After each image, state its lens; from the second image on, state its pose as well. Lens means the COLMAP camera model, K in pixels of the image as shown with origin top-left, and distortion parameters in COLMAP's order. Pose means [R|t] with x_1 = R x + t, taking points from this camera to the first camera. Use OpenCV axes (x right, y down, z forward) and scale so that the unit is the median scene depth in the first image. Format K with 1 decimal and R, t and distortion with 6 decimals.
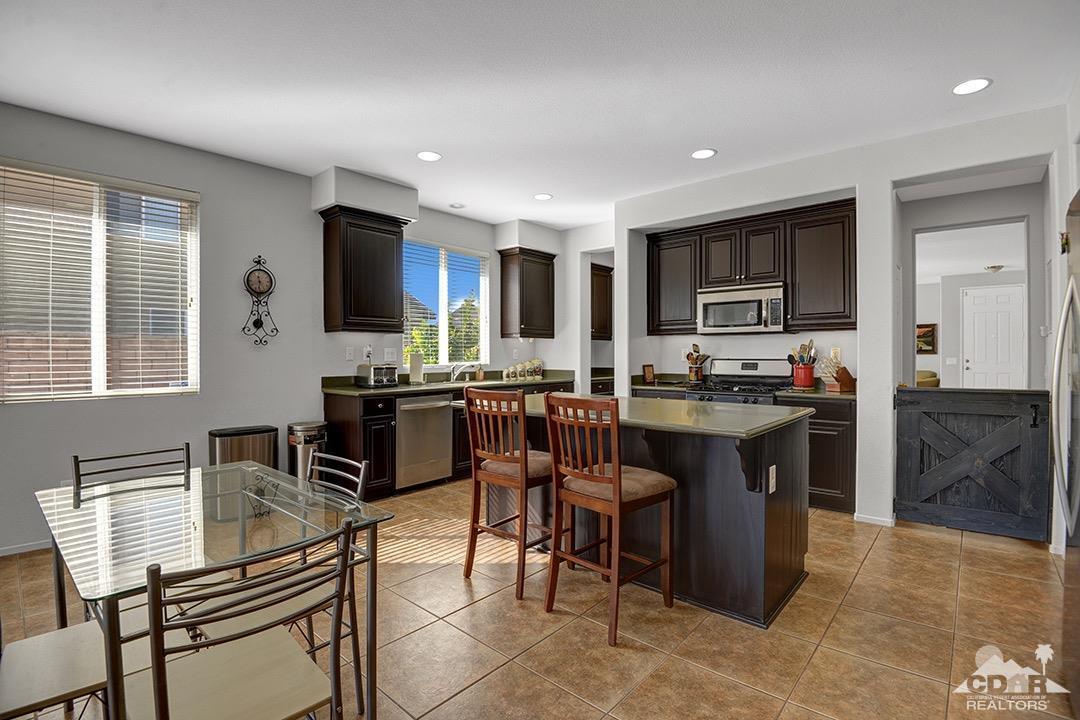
lens RADIAL K [[507.4, 0, 542.9], [0, 507.4, 356.7], [0, 0, 1]] dist [-0.000244, -0.019214]
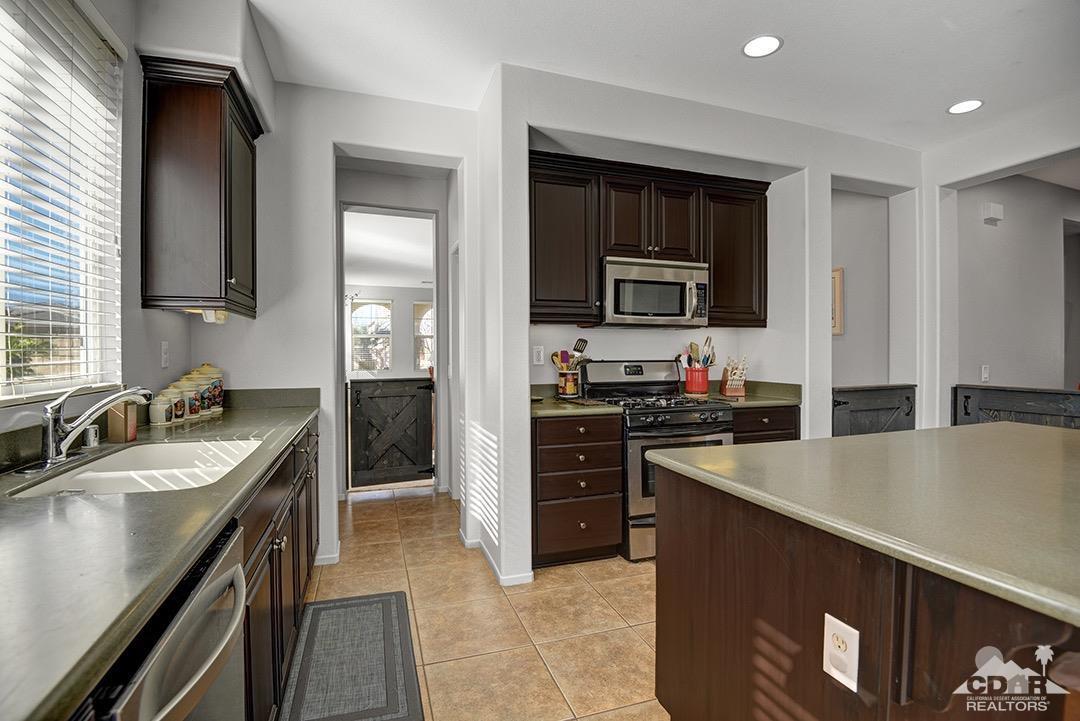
lens RADIAL K [[507.4, 0, 542.9], [0, 507.4, 357.2], [0, 0, 1]] dist [-0.000244, -0.019214]
pose [[0.513444, -0.007956, 0.858086, -0.315263], [0.005761, 0.999966, 0.005824, -0.005717], [-0.858104, 0.001953, 0.513473, 0.749832]]
